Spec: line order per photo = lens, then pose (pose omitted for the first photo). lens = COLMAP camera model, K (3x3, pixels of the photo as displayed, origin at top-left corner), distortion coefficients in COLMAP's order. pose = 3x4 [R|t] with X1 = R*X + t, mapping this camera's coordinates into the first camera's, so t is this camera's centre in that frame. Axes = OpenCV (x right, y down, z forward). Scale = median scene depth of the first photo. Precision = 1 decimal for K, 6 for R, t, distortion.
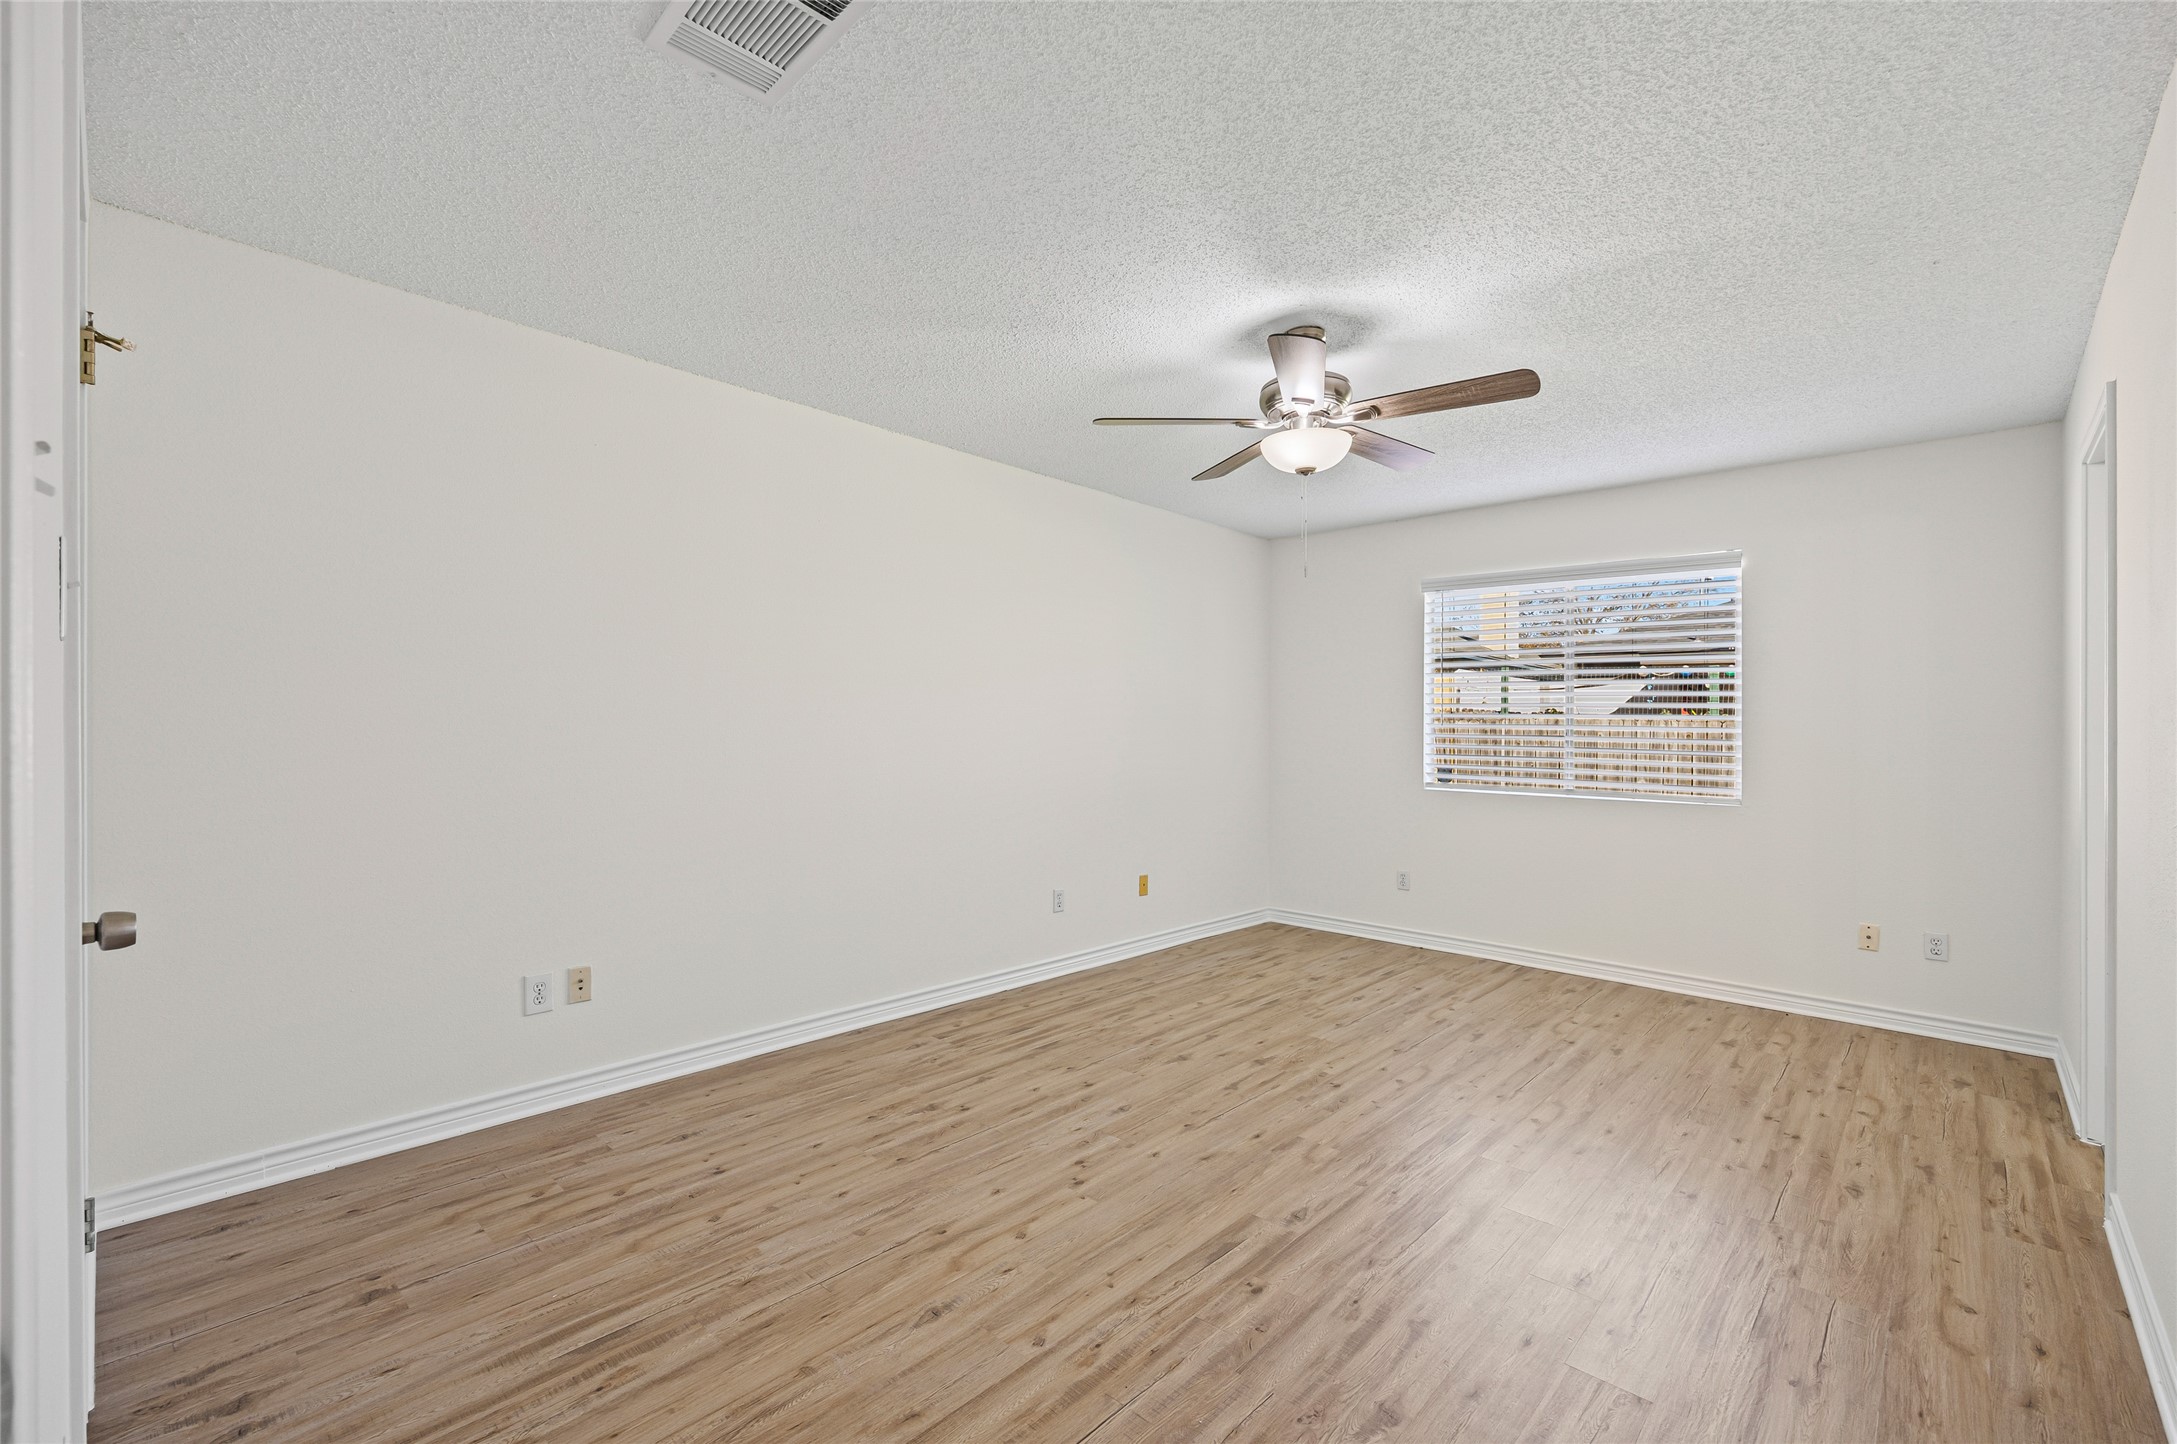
lens RADIAL K [[941.0, 0, 1089.9], [0, 941.0, 724.1], [0, 0, 1]] dist [-0.000498, -0.000124]
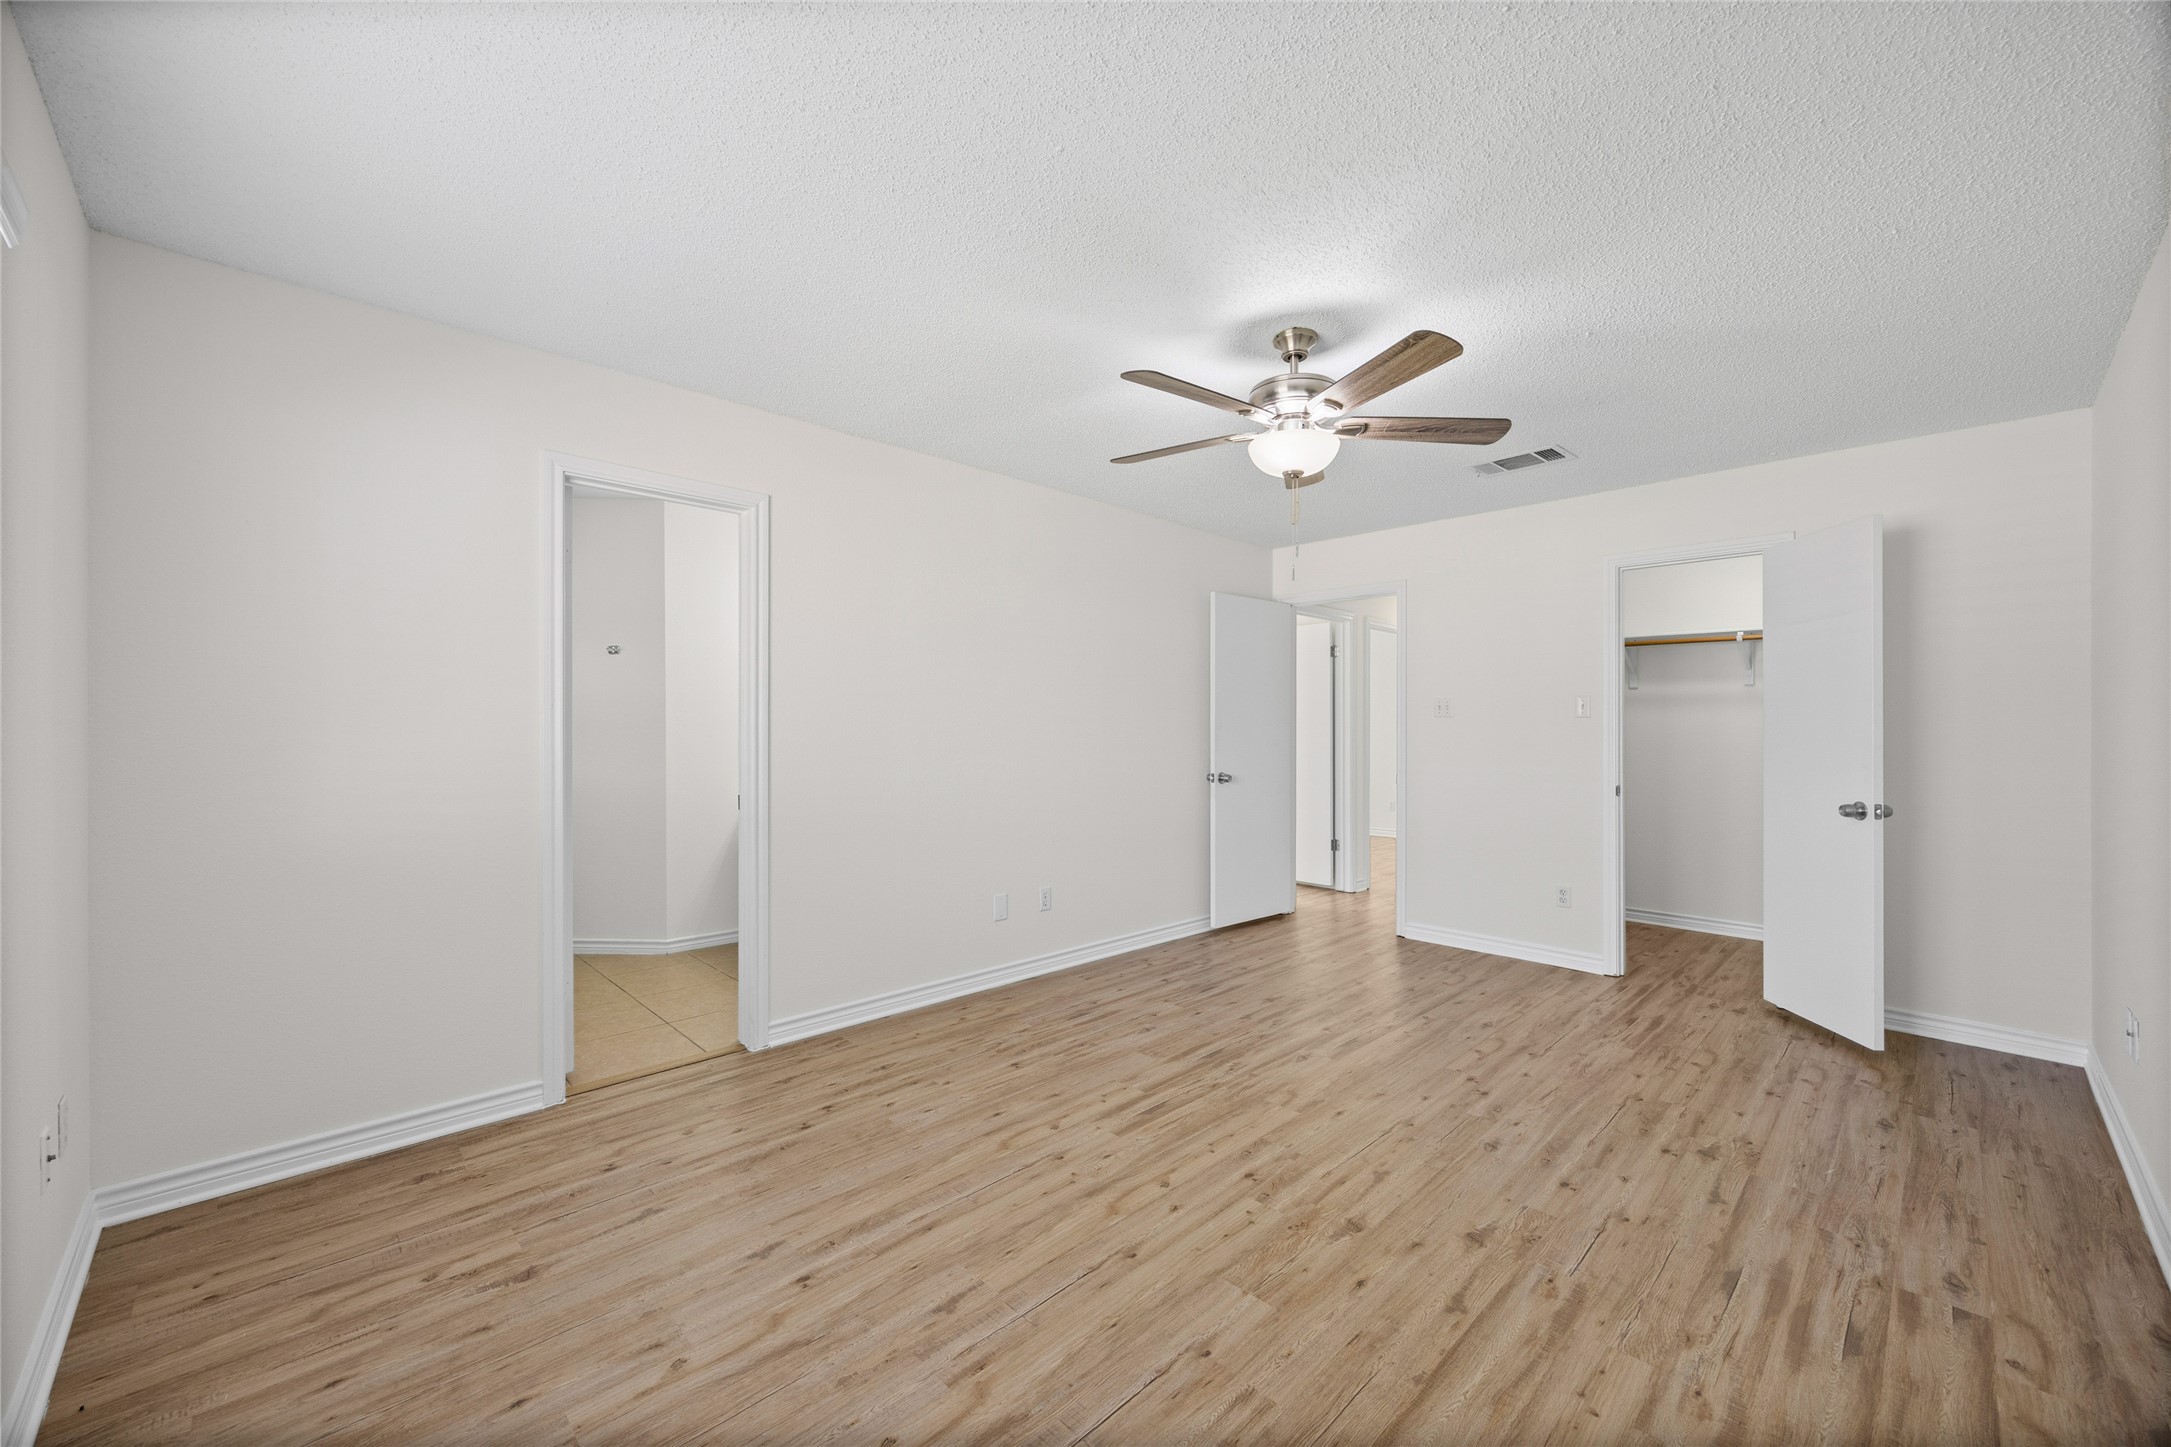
lens RADIAL K [[885.2, 0, 1081.8], [0, 885.2, 720.3], [0, 0, 1]] dist [-0.004781, 0.000103]
pose [[-0.999078, -0.014862, 0.040284, 0.383191], [-0.015438, 0.999782, -0.014028, 0.010405], [-0.040067, -0.014637, -0.999090, 1.776904]]
